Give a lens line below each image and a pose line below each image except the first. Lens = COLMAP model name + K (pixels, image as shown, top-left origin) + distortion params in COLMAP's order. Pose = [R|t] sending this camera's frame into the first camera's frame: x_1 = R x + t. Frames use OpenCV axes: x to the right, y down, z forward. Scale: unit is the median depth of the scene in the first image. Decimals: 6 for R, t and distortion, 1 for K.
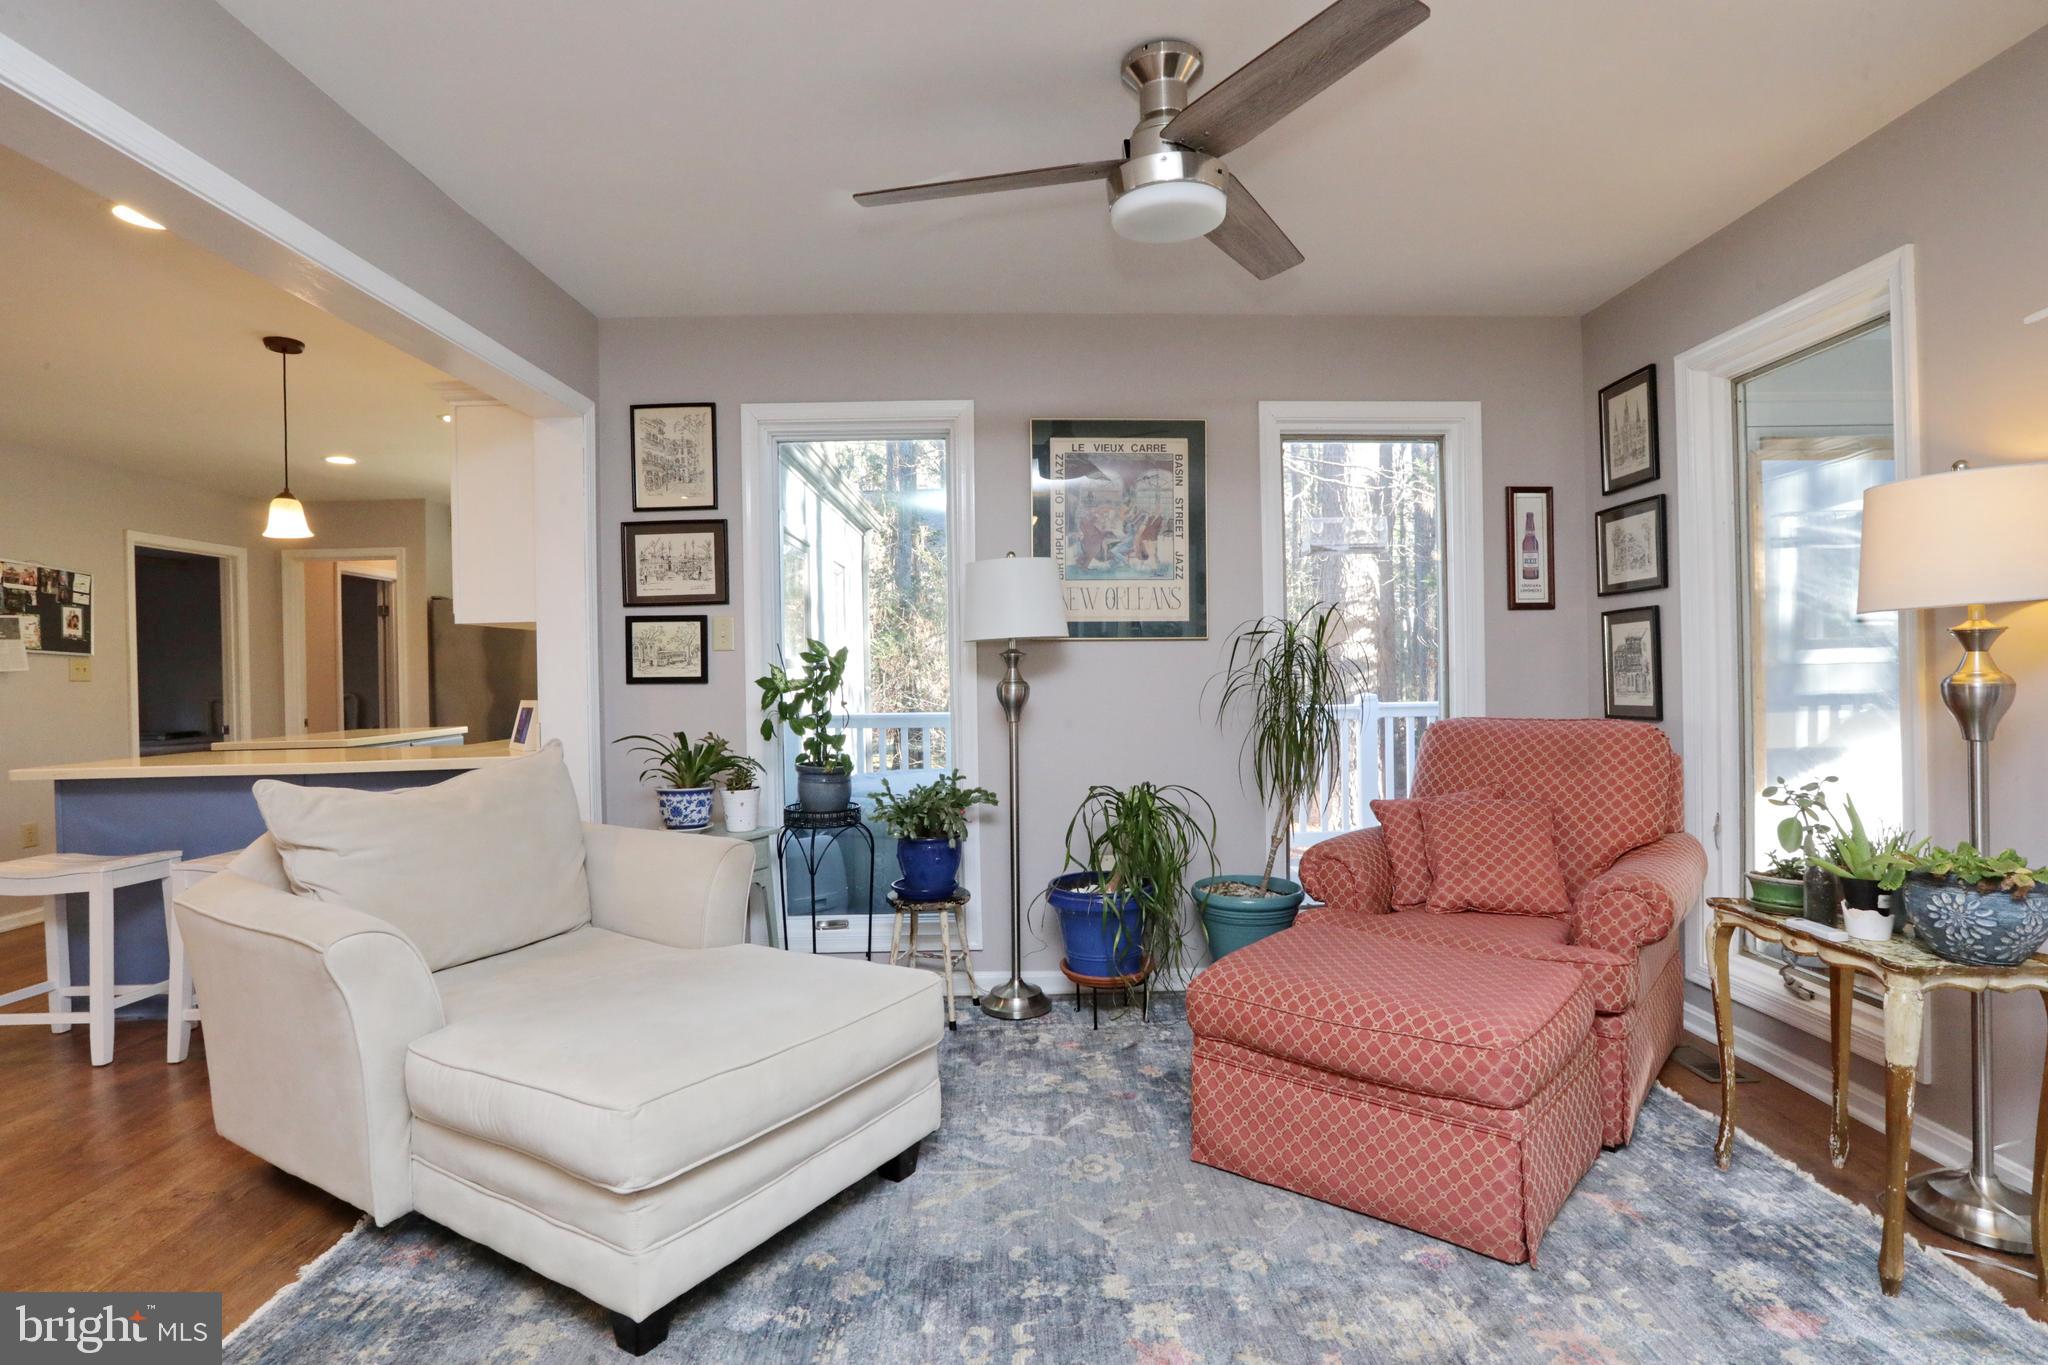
lens RADIAL K [[992.8, 0, 1045.9], [0, 992.8, 656.8], [0, 0, 1]] dist [-0.042575, 0.004138]
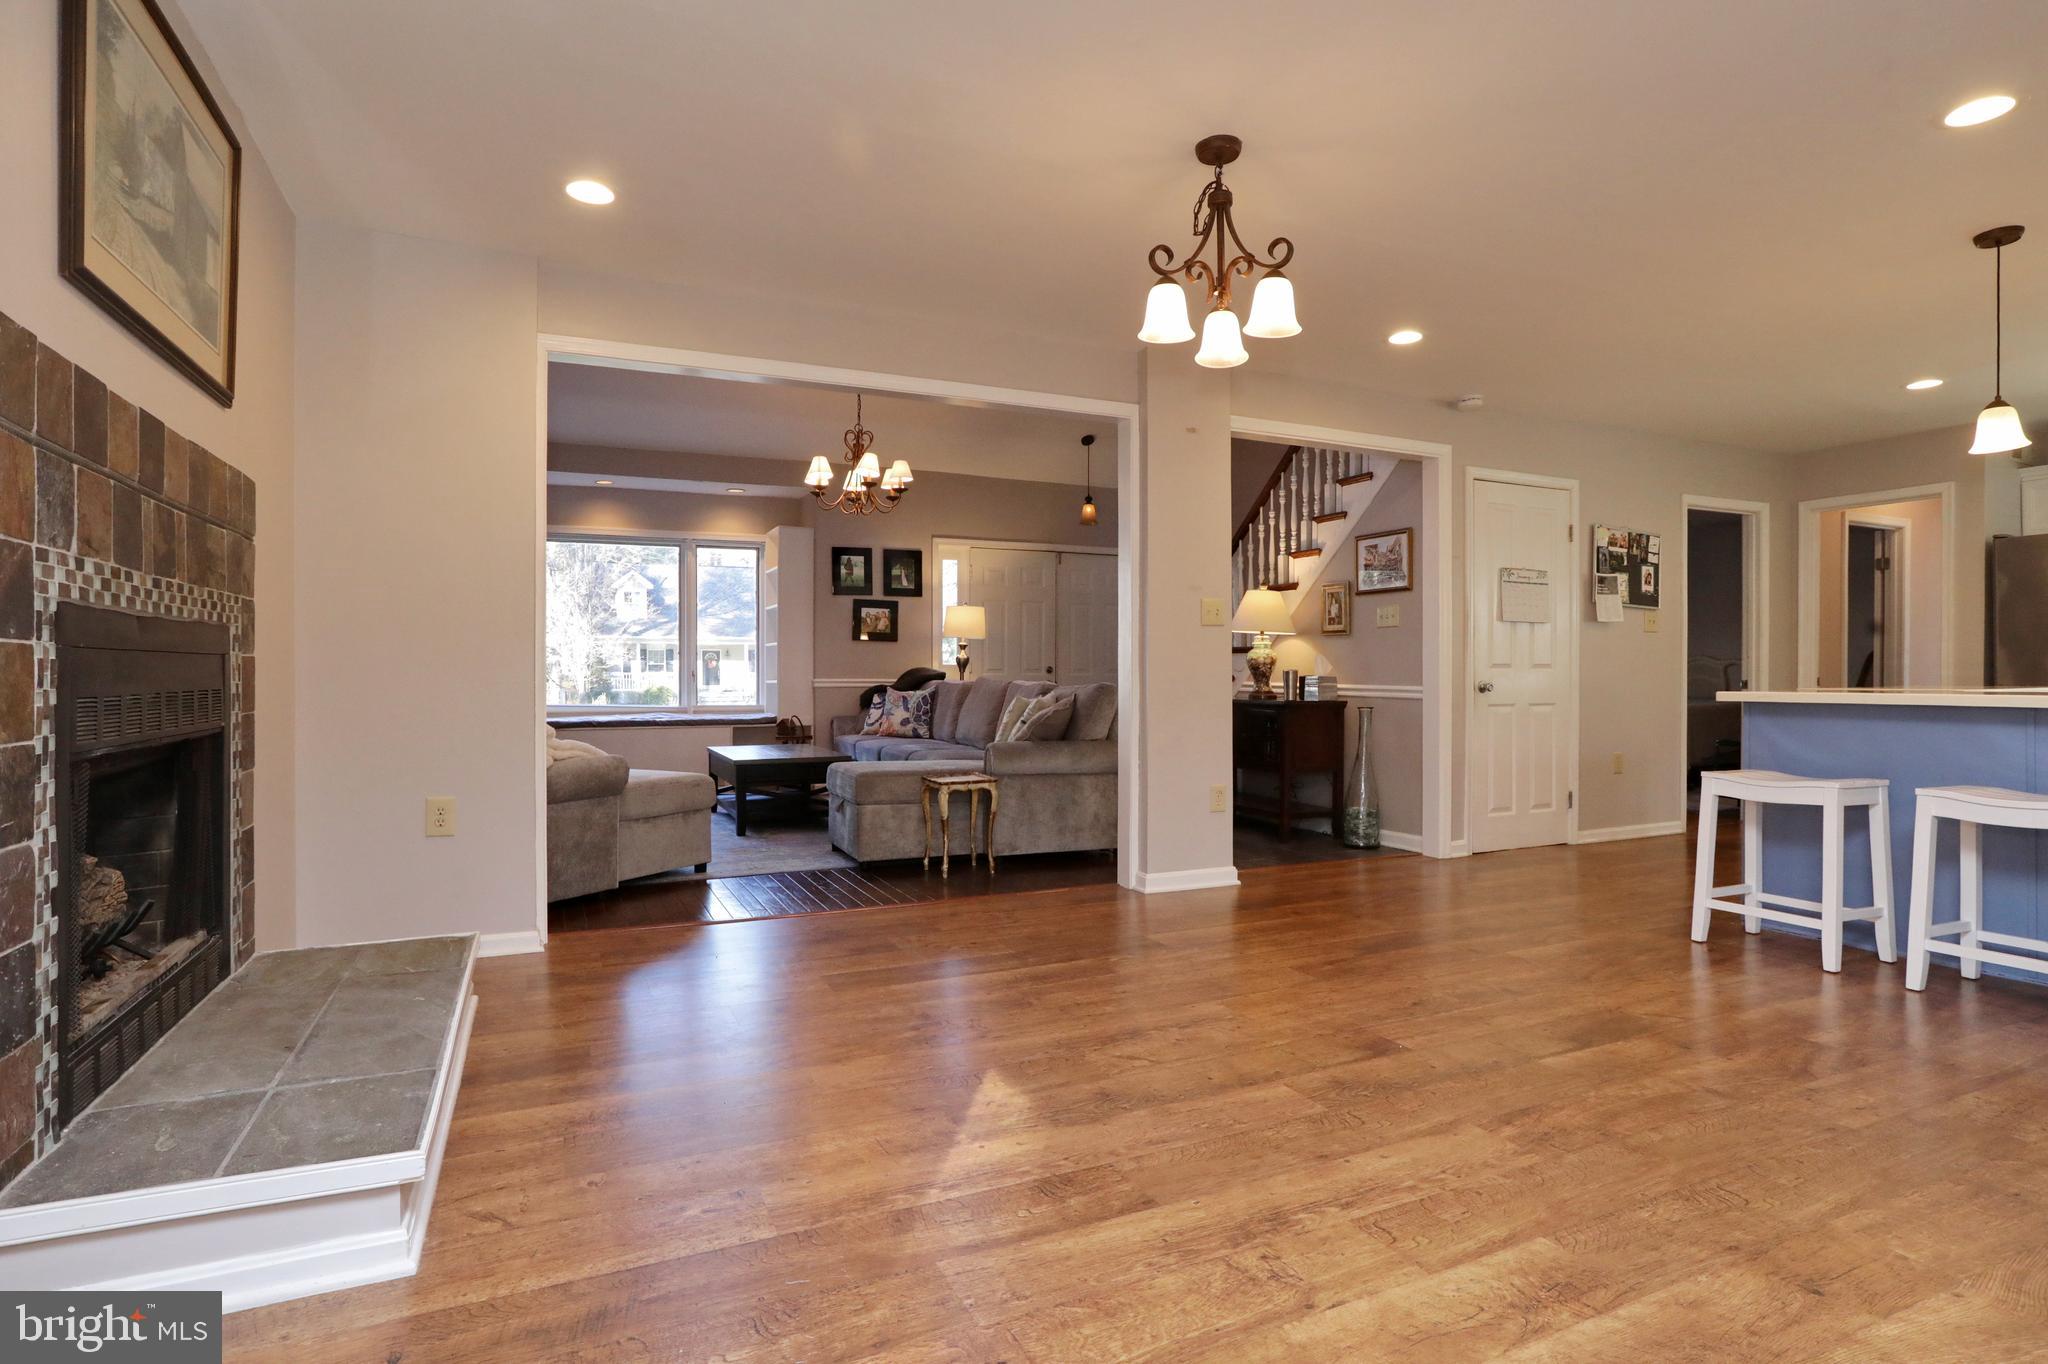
lens RADIAL K [[1041.0, 0, 1028.6], [0, 1041.0, 682.4], [0, 0, 1]] dist [-0.025731, 0.002795]
pose [[0.395287, 0.028656, -0.918111, -0.197379], [0.006475, 0.999401, 0.033982, 0.041269], [0.918535, -0.019378, 0.394864, -0.164226]]
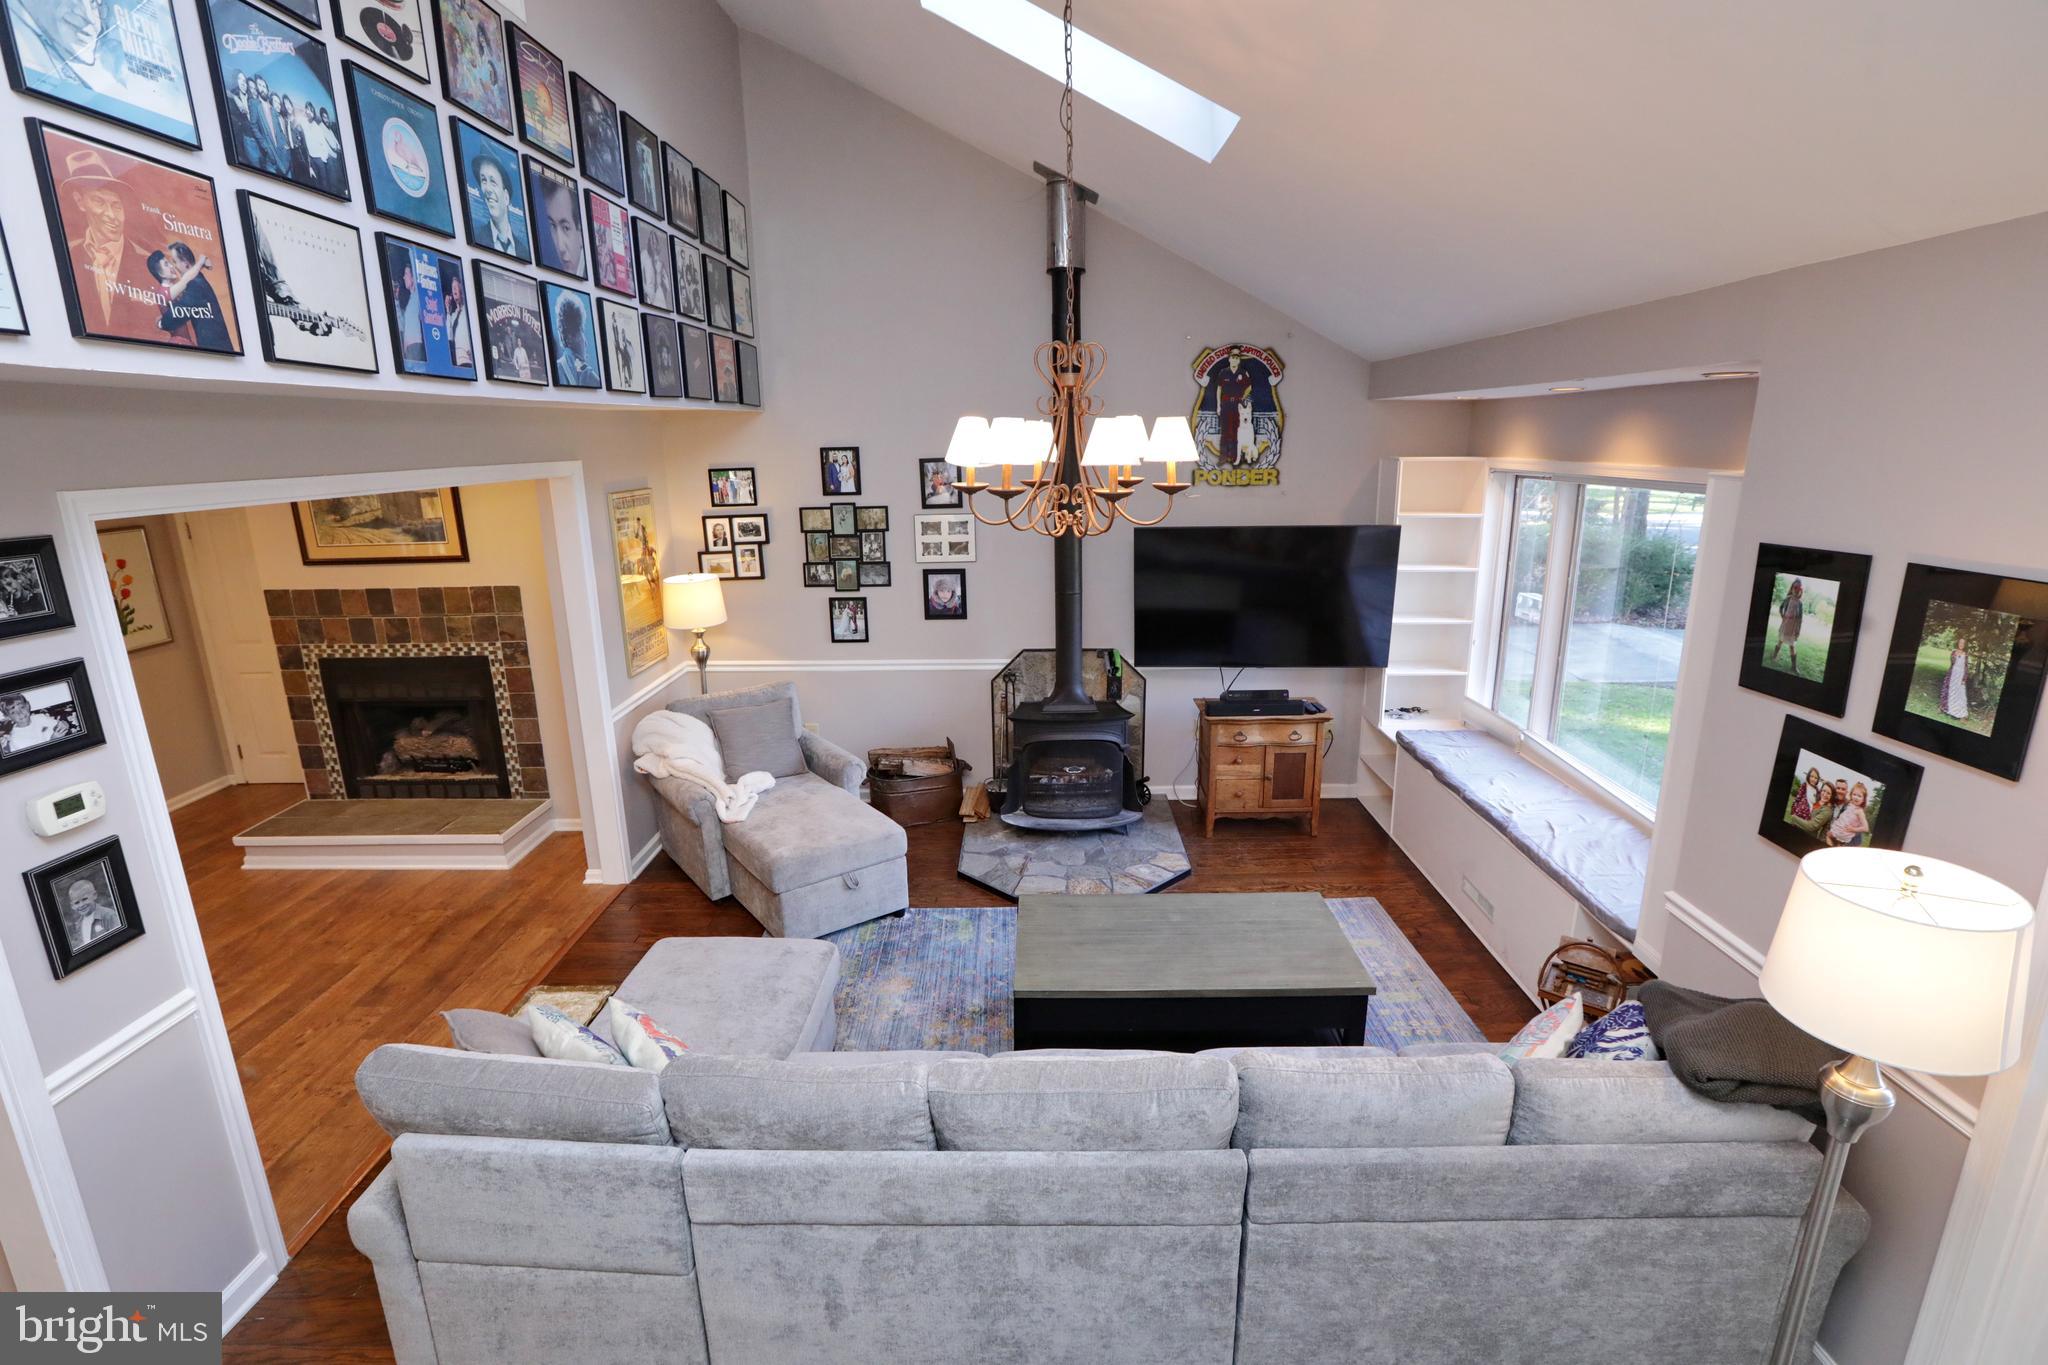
lens RADIAL K [[939.8, 0, 1028.4], [0, 939.8, 676.4], [0, 0, 1]] dist [-0.046504, 0.011116]
pose [[-0.999062, 0.025190, 0.035217, -1.598256], [0.032663, 0.972380, 0.231105, -0.193240], [-0.028423, 0.232038, -0.972291, 0.767874]]
